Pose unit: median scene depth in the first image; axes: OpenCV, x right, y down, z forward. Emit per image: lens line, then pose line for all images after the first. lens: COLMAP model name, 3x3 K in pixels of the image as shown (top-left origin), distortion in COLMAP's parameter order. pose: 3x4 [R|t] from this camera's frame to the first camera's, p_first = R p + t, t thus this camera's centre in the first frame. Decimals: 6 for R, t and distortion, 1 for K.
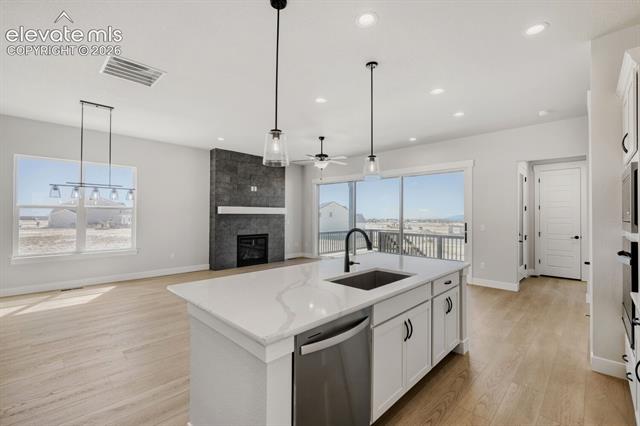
lens RADIAL K [[279.7, 0, 318.7], [0, 279.7, 213.8], [0, 0, 1]] dist [-0.013140, 0.000018]
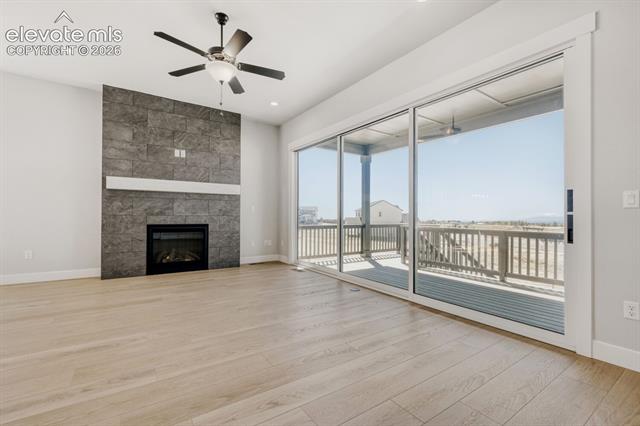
lens RADIAL K [[279.7, 0, 317.8], [0, 279.7, 212.2], [0, 0, 1]] dist [-0.013140, 0.000018]
pose [[0.979955, -0.000026, -0.199219, 0.199370], [-0.001980, 0.999949, -0.009865, 0.050108], [0.199209, 0.010062, 0.979905, 0.418476]]
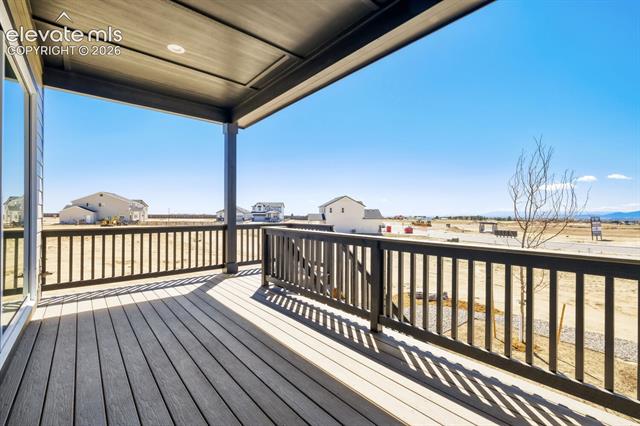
lens RADIAL K [[279.7, 0, 322.0], [0, 279.7, 210.8], [0, 0, 1]] dist [-0.013140, 0.000018]
pose [[0.996414, -0.004120, -0.084512, 0.480355], [0.004001, 0.999991, -0.001585, 0.052794], [0.084517, 0.001241, 0.996421, 0.819353]]
